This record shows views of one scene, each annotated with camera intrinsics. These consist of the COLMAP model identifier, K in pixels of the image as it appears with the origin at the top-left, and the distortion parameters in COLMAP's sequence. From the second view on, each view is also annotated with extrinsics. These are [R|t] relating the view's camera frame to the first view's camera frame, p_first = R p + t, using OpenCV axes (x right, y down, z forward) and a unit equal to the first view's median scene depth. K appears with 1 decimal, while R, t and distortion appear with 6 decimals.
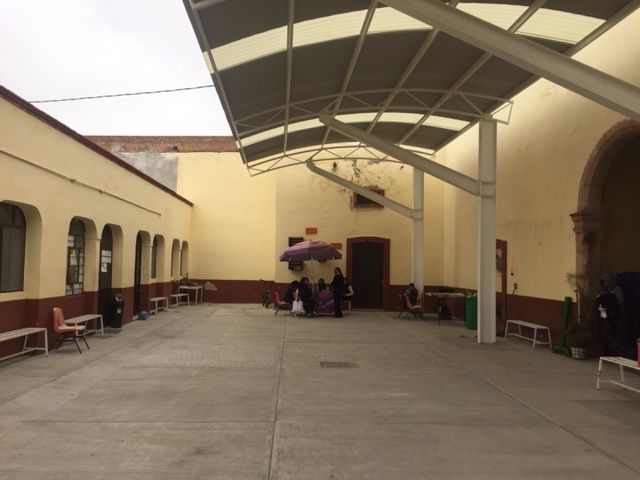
lens RADIAL K [[528.7, 0, 320.0], [0, 528.7, 240.0], [0, 0, 1]] dist [0.069119, -0.096938]
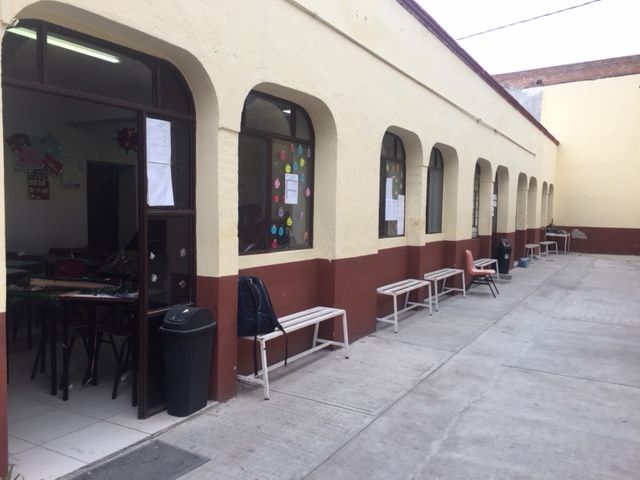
lens RADIAL K [[528.7, 0, 320.0], [0, 528.7, 240.0], [0, 0, 1]] dist [0.069119, -0.096938]
pose [[0.836180, 0.031426, -0.547554, -0.131703], [0.022711, 0.995517, 0.091818, 0.007281], [0.547985, -0.089212, 0.831717, 0.014945]]
